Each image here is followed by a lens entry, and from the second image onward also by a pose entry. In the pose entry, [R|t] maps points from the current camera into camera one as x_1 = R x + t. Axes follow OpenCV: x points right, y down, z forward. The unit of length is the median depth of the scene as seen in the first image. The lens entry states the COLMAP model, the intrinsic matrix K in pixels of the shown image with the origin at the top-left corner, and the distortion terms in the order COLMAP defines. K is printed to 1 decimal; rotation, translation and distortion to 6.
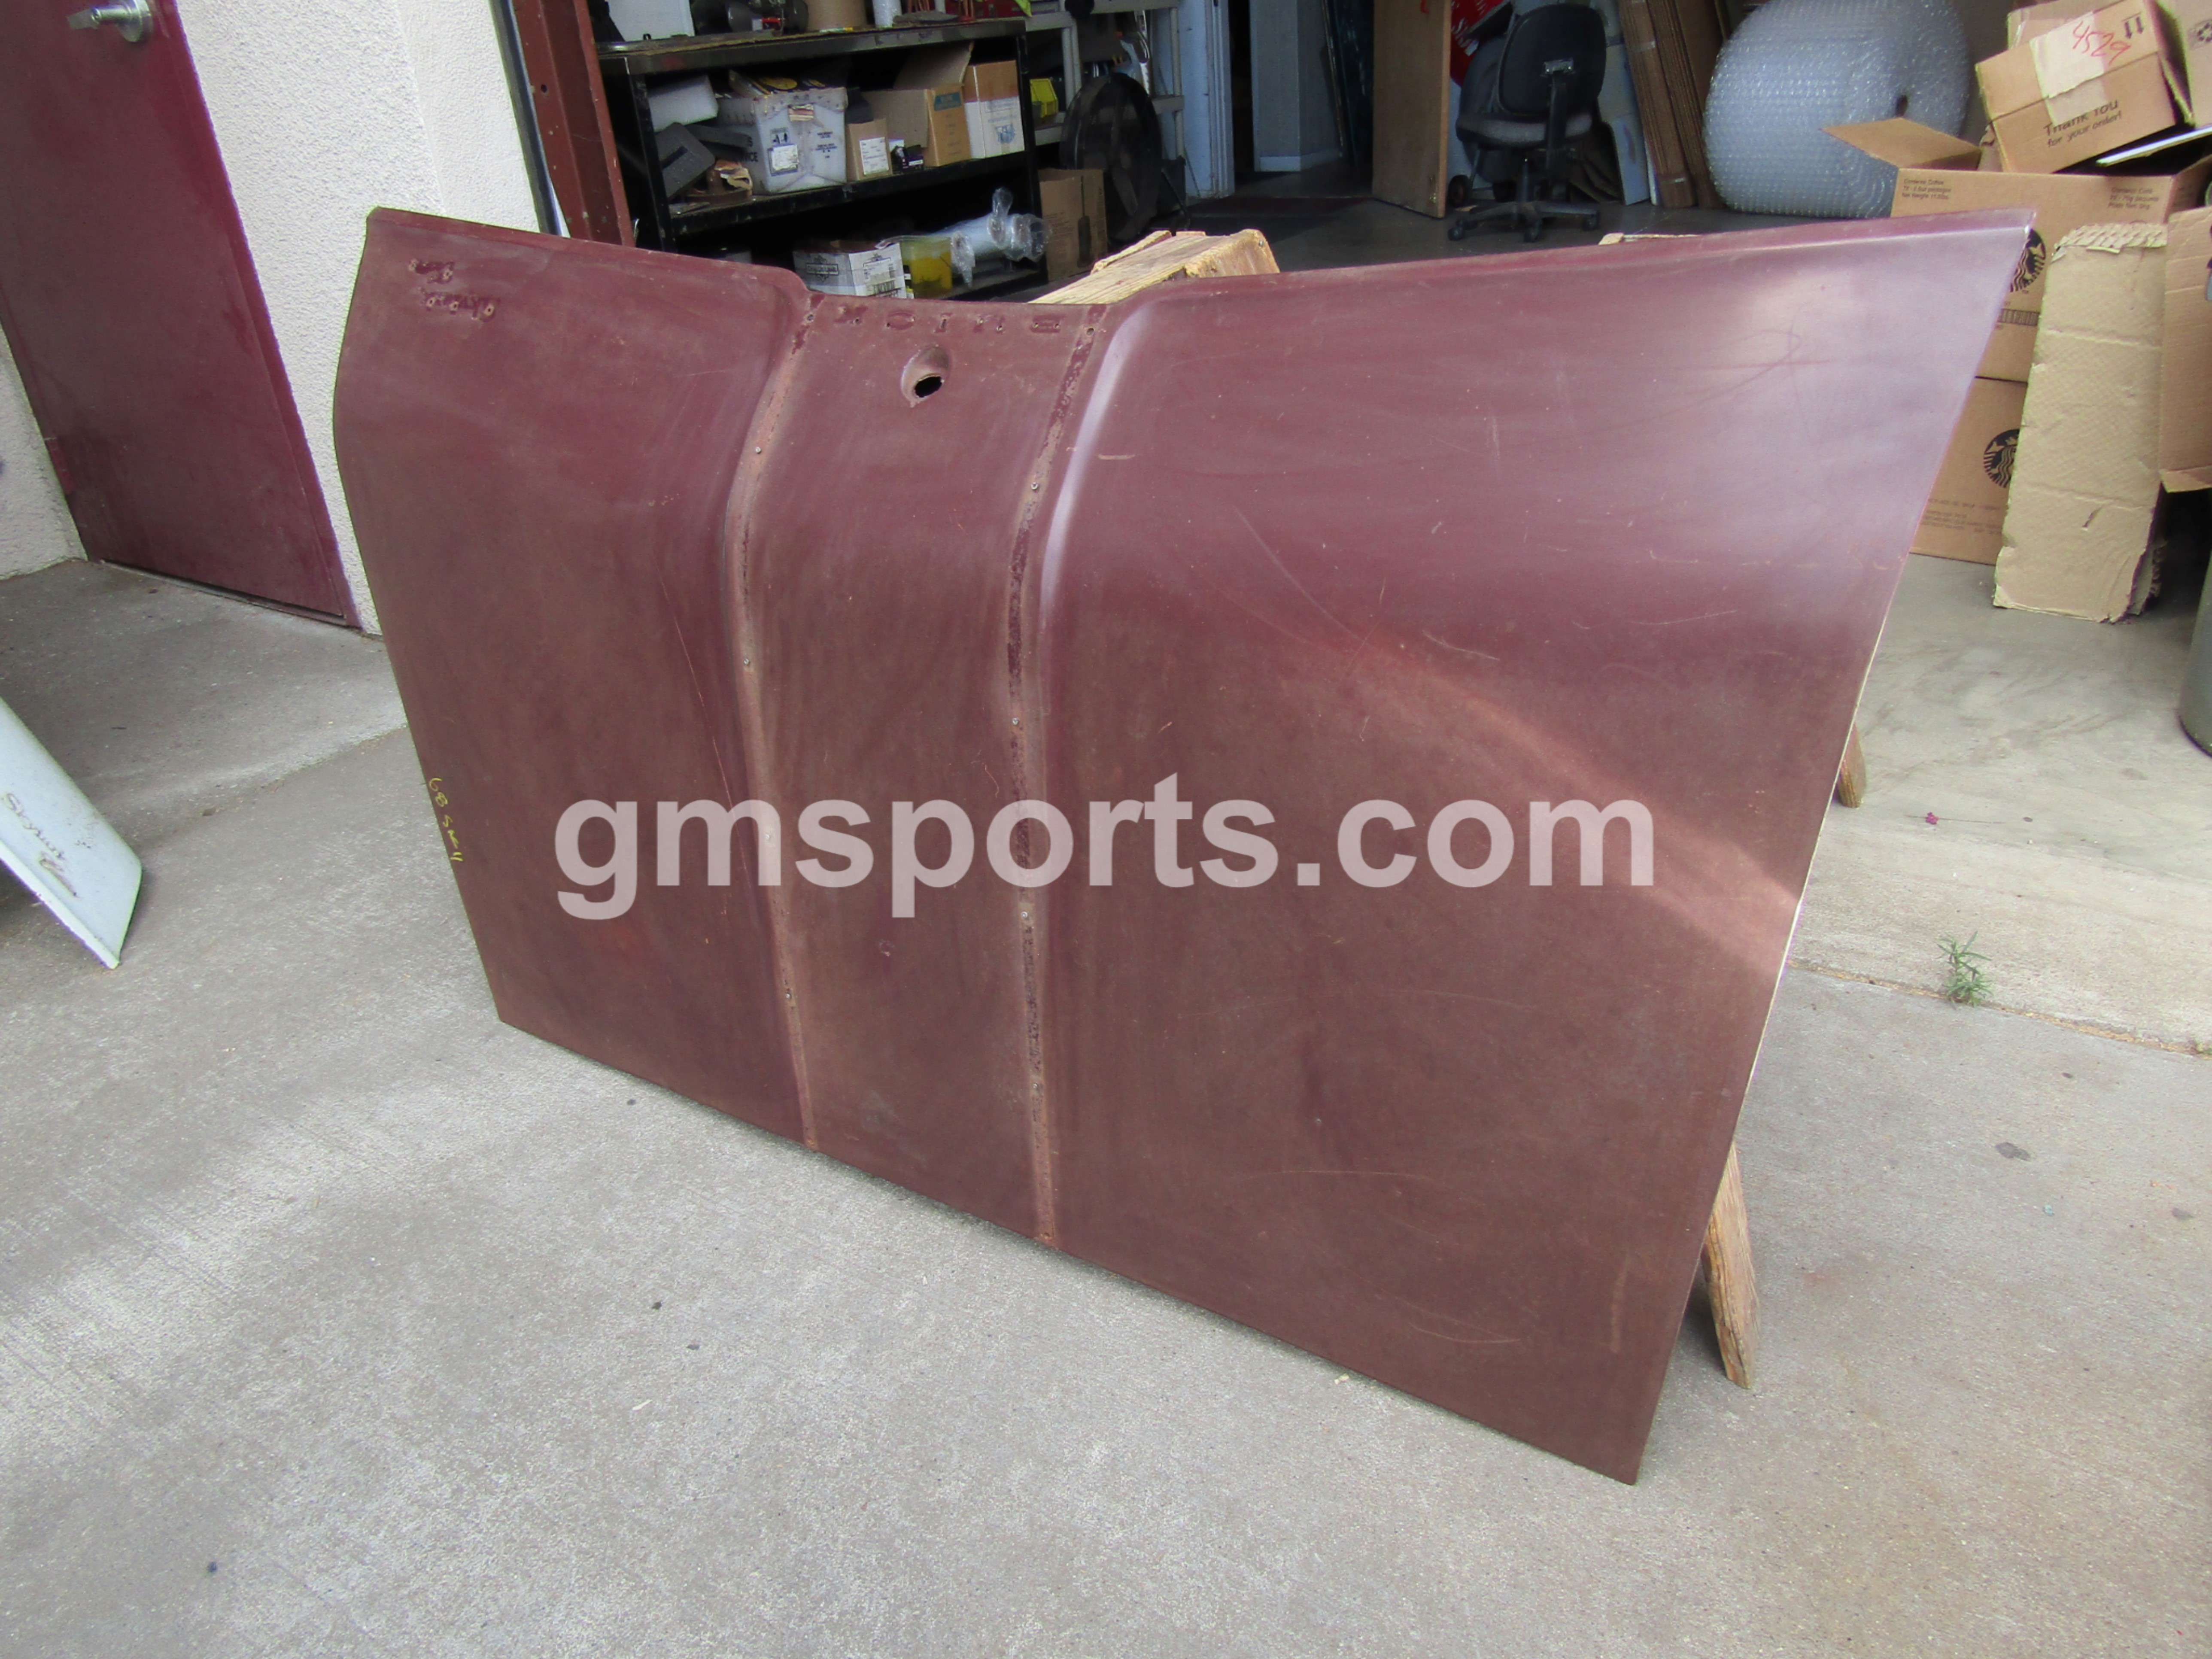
lens RADIAL K [[1574.3, 0, 1100.0], [0, 1574.3, 833.3], [0, 0, 1]] dist [-0.010002, 0.003995]
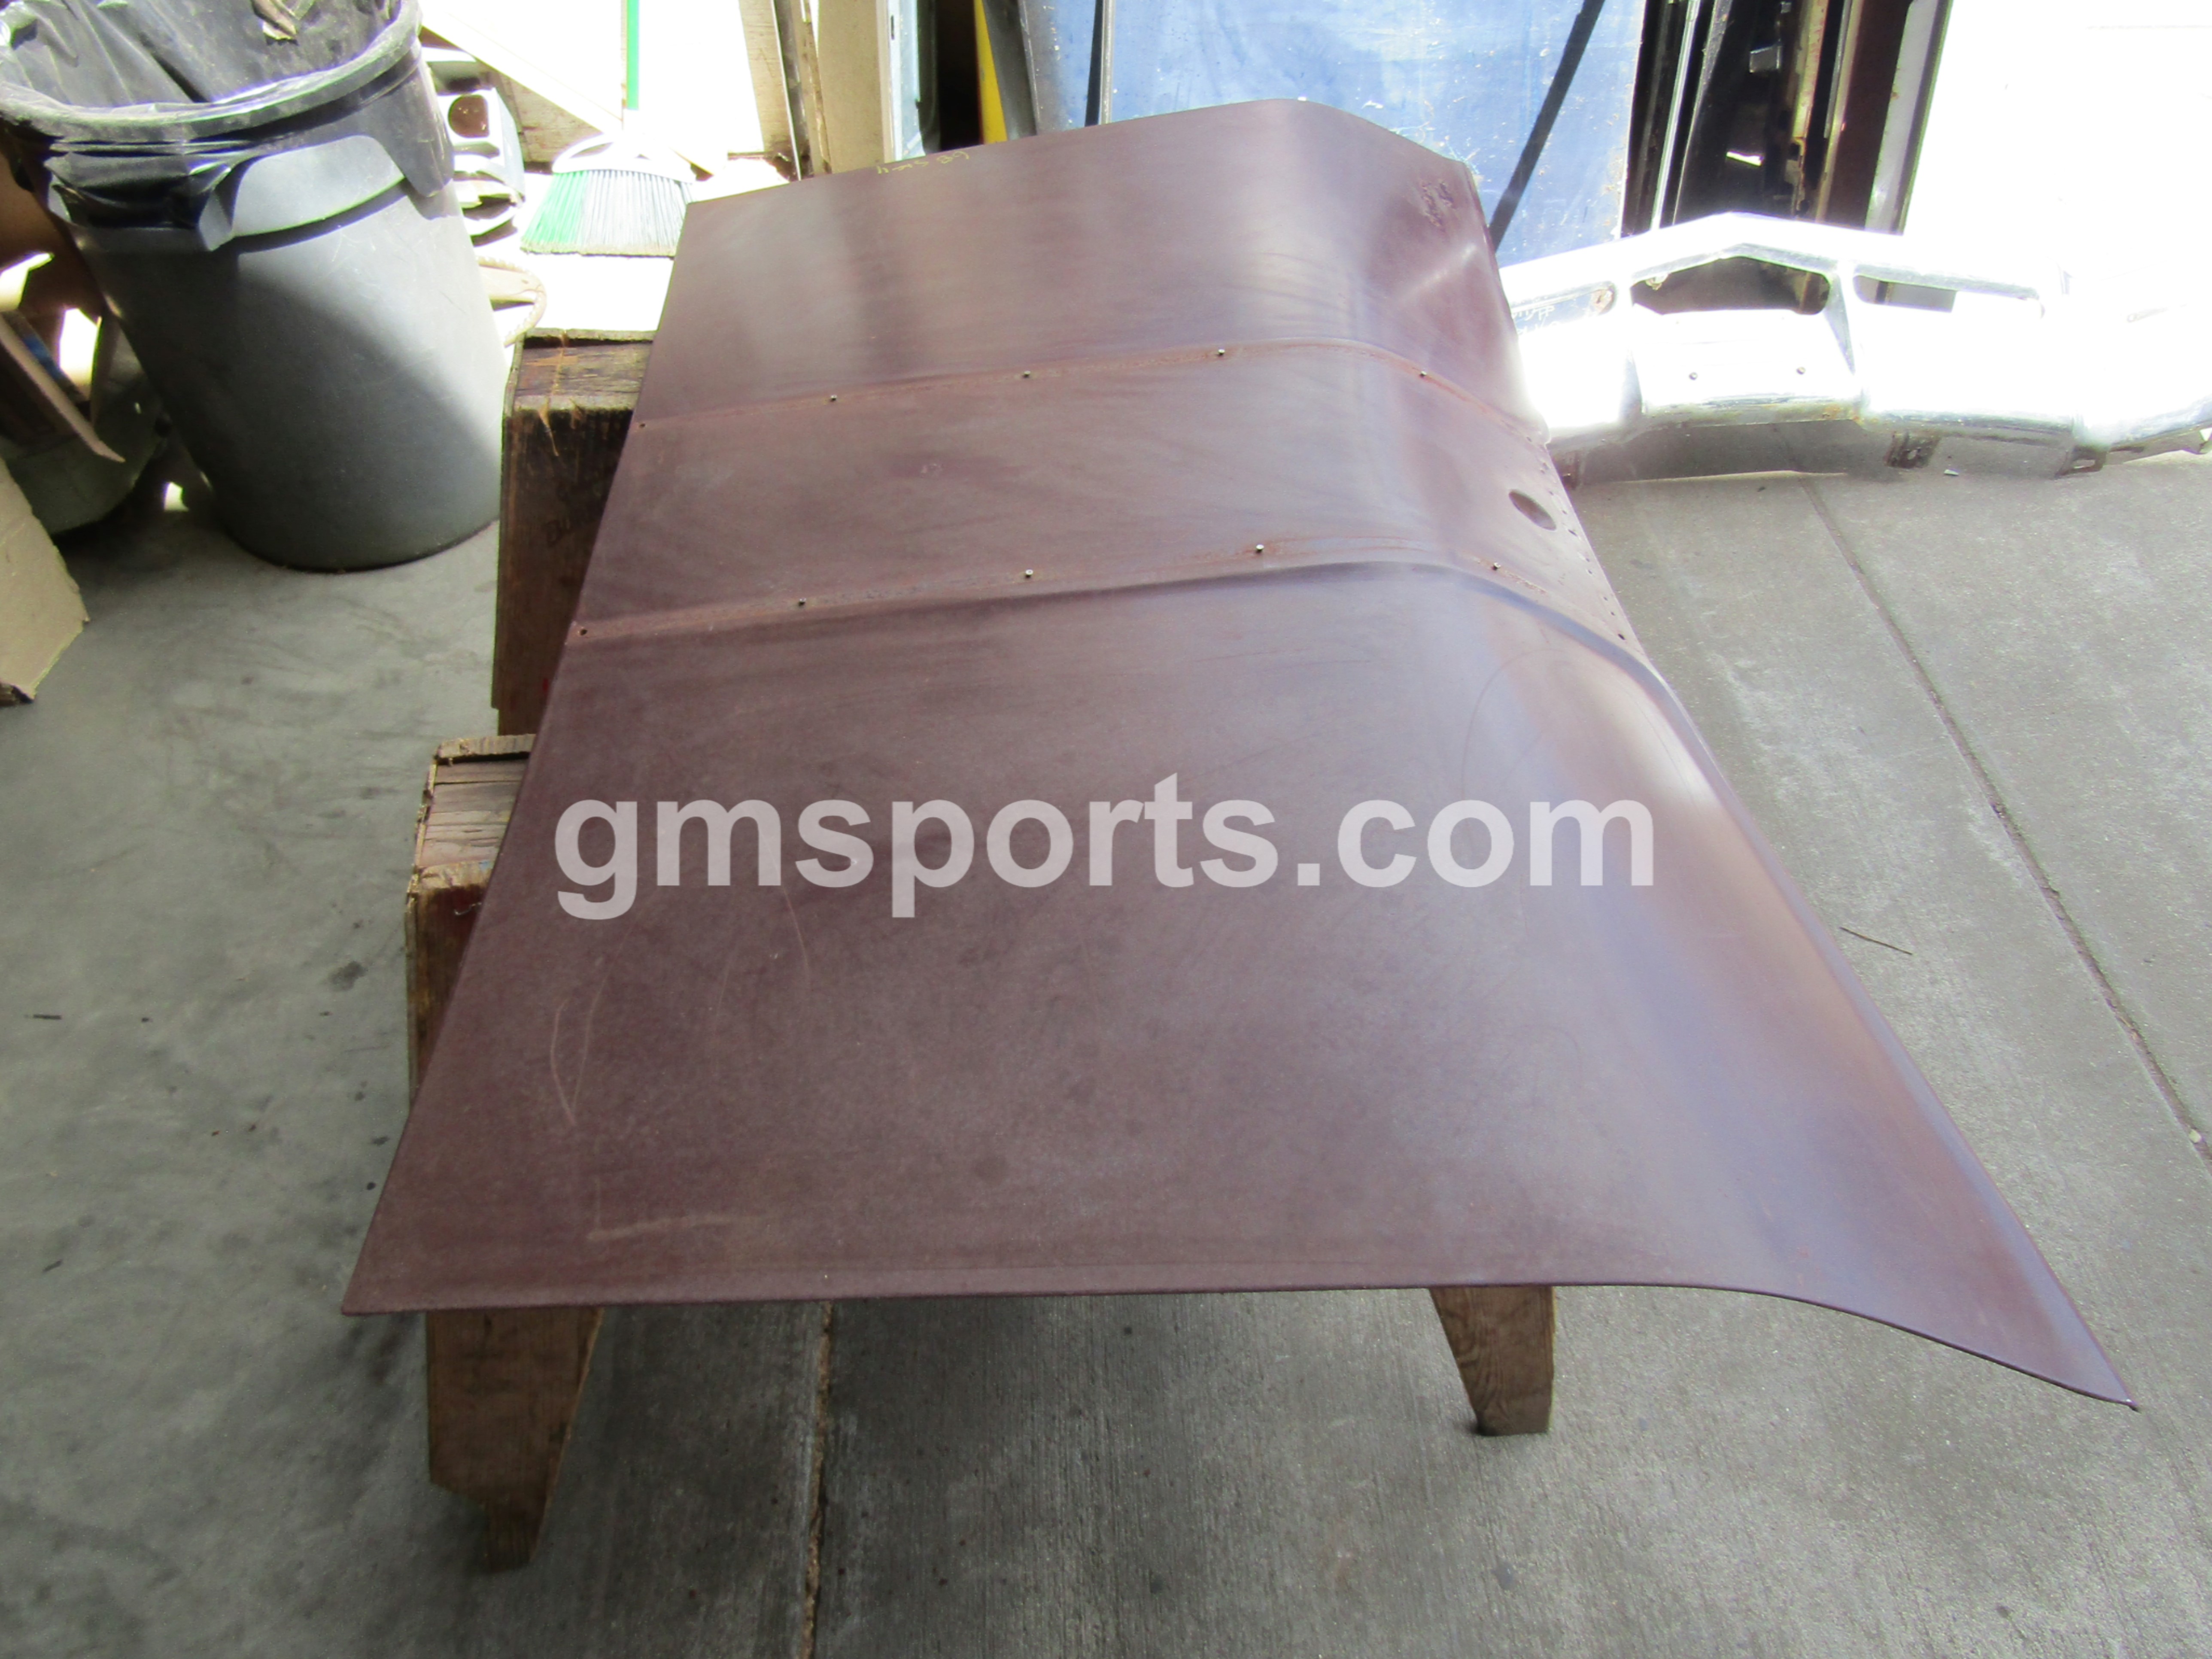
lens RADIAL K [[1574.3, 0, 1103.1], [0, 1574.3, 822.3], [0, 0, 1]] dist [-0.010002, 0.003995]
pose [[-0.582527, -0.553613, 0.595126, -0.511138], [0.414236, 0.427759, 0.803387, -0.923929], [-0.699336, 0.714517, -0.019855, 1.086826]]
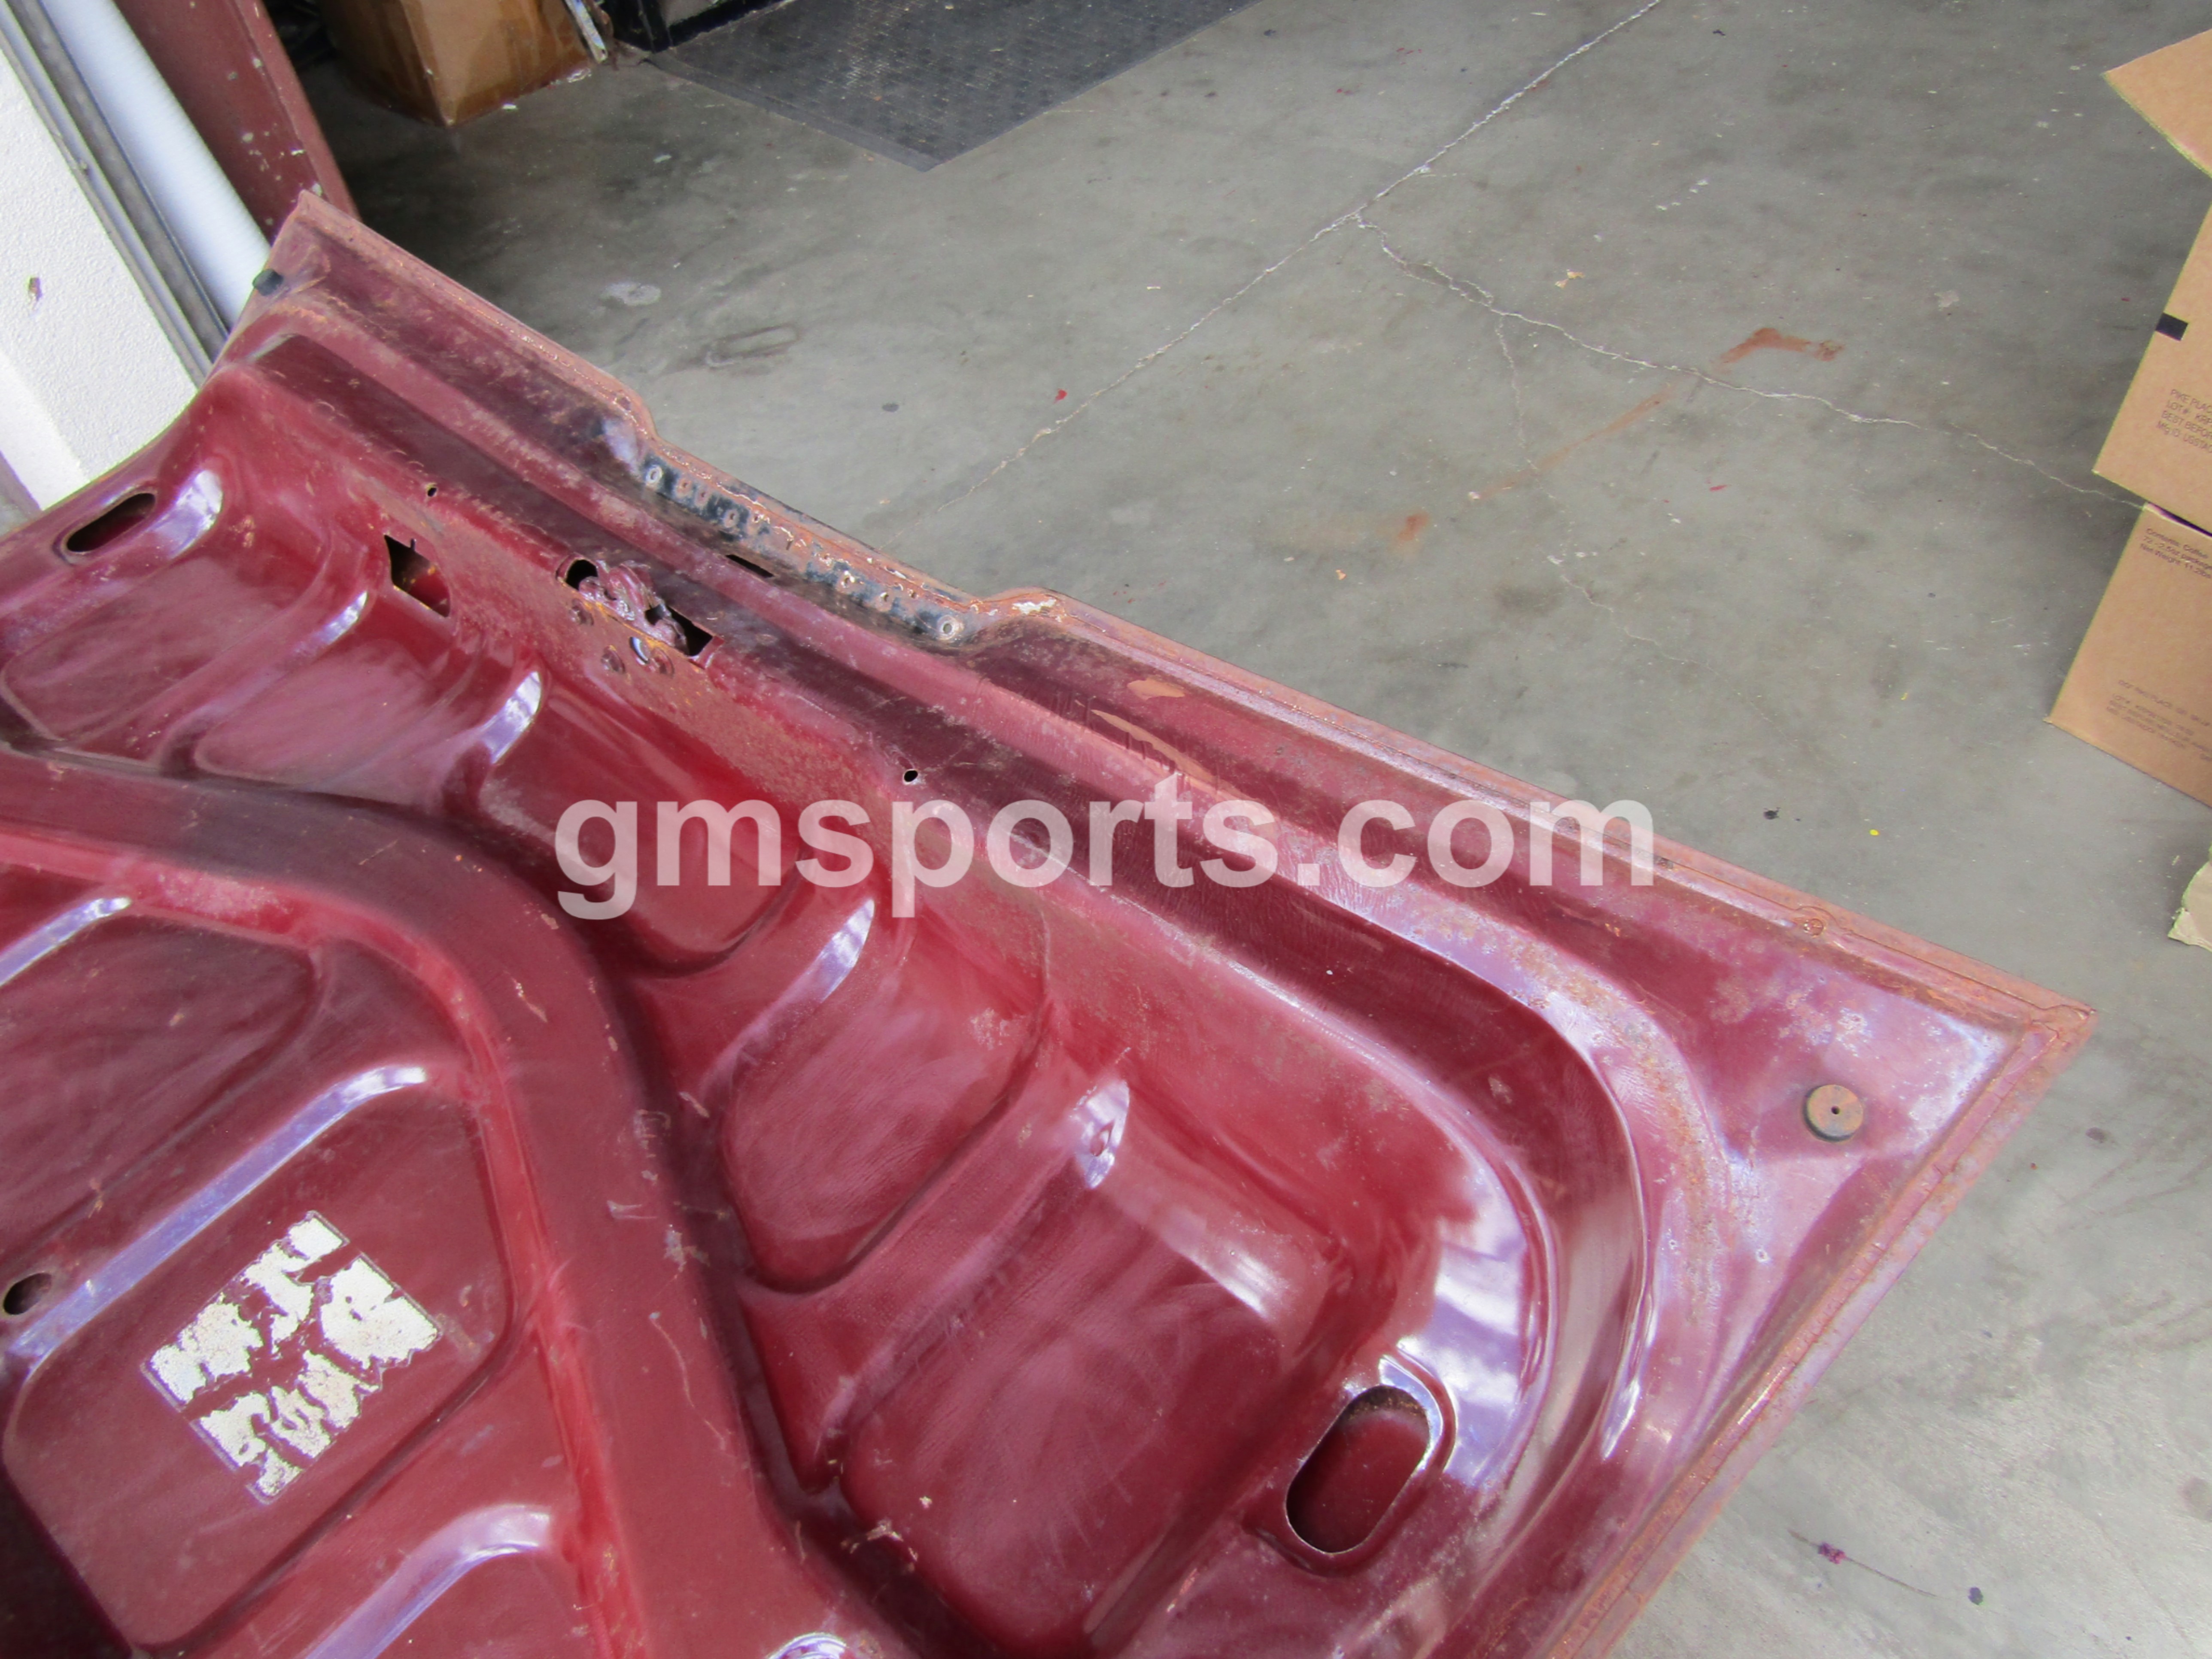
lens RADIAL K [[1574.3, 0, 1095.6], [0, 1574.3, 836.3], [0, 0, 1]] dist [-0.010002, 0.003995]
pose [[0.982726, 0.111022, -0.148064, 0.370277], [-0.053885, 0.937061, 0.344983, -0.634922], [0.177046, -0.331046, 0.926857, 0.551859]]
